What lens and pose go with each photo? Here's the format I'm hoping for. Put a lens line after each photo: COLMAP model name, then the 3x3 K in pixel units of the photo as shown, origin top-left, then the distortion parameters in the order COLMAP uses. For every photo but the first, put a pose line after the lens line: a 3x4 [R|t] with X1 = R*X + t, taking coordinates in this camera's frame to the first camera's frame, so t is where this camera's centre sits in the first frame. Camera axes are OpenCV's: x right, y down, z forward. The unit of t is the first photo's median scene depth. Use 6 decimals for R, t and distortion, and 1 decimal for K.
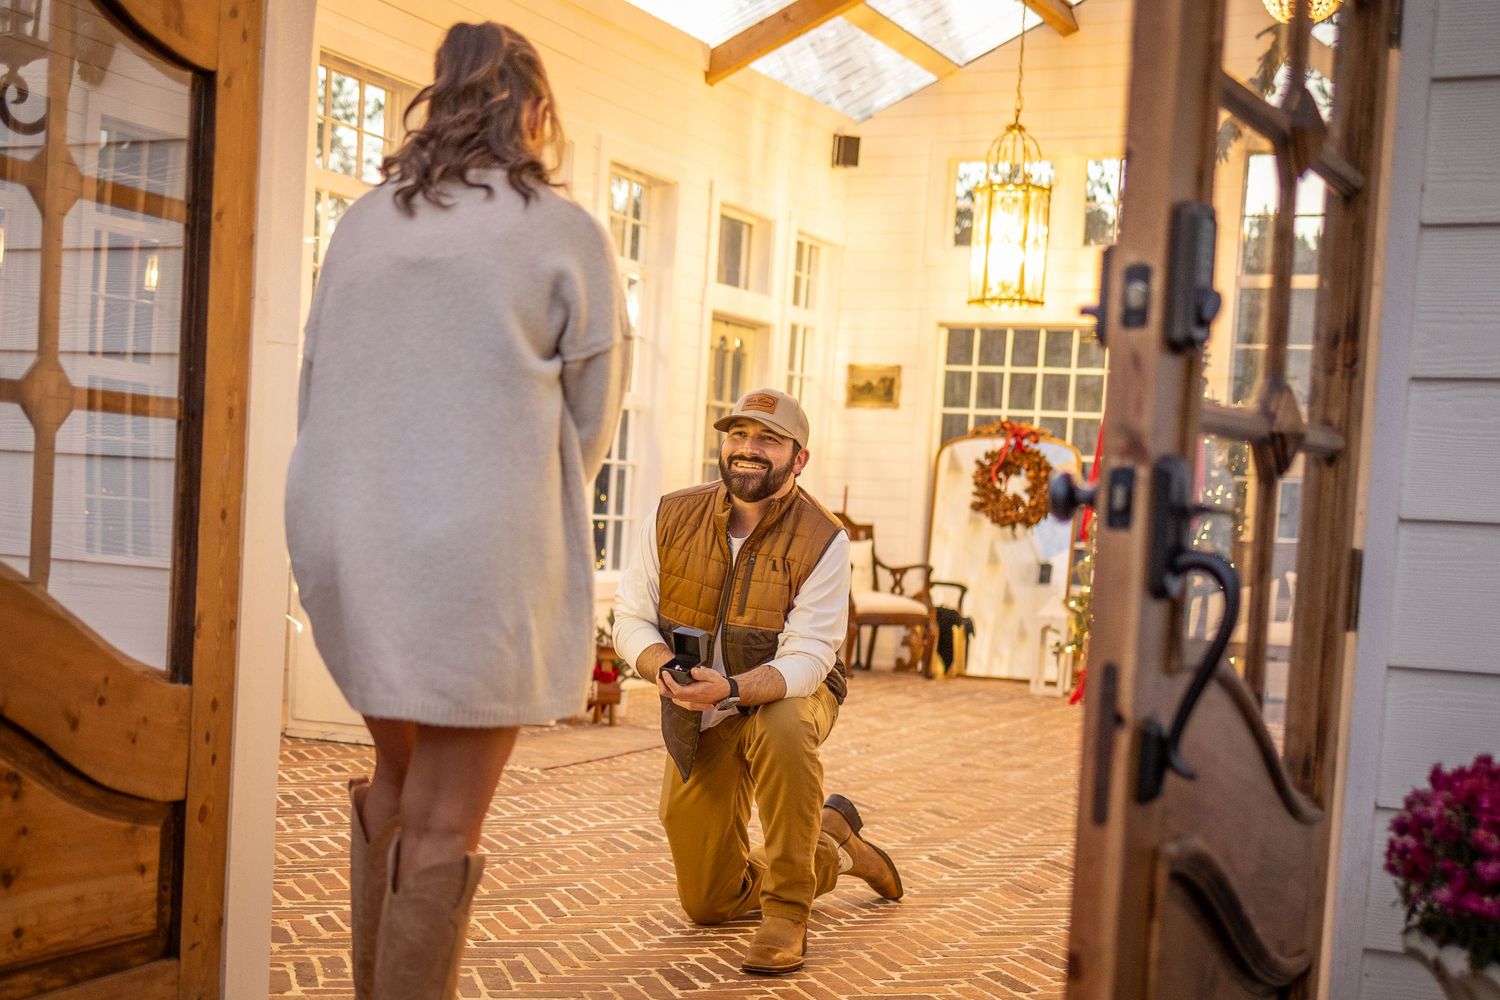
lens RADIAL K [[1580.8, 0, 751.2], [0, 1580.8, 493.4], [0, 0, 1]] dist [-0.038153, 0.000000]
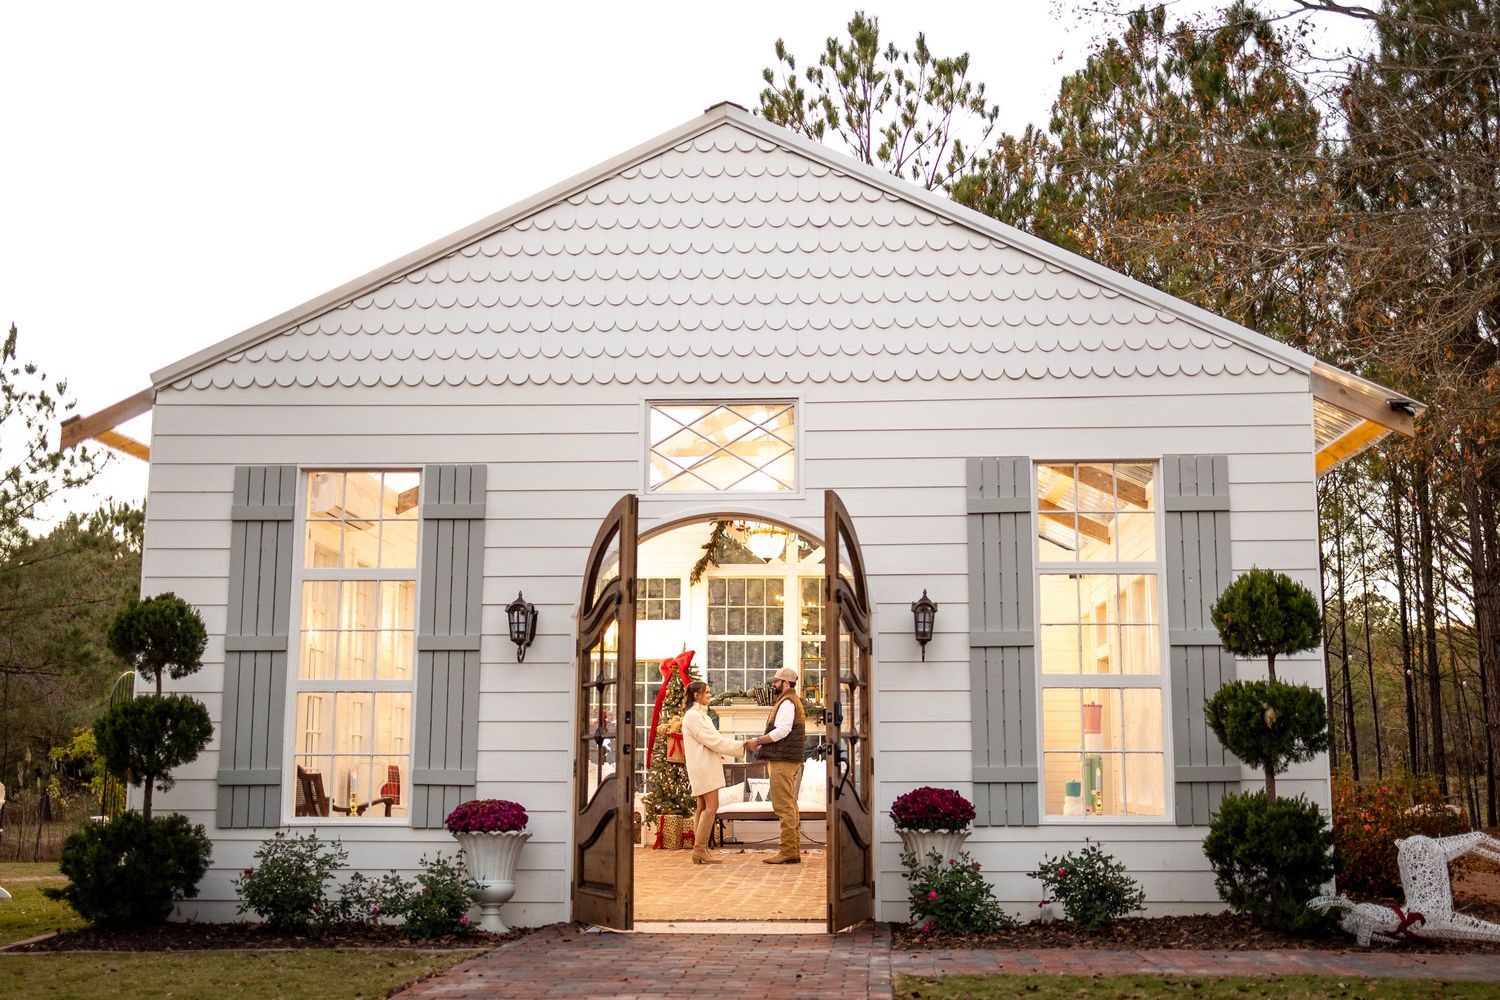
lens RADIAL K [[1580.8, 0, 750.0], [0, 1580.8, 501.6], [0, 0, 1]] dist [-0.038153, 0.000000]
pose [[0.969268, -0.026295, 0.244599, -1.628557], [0.067859, 0.984274, -0.163094, 0.035685], [-0.236464, 0.174680, 0.955810, -5.244591]]
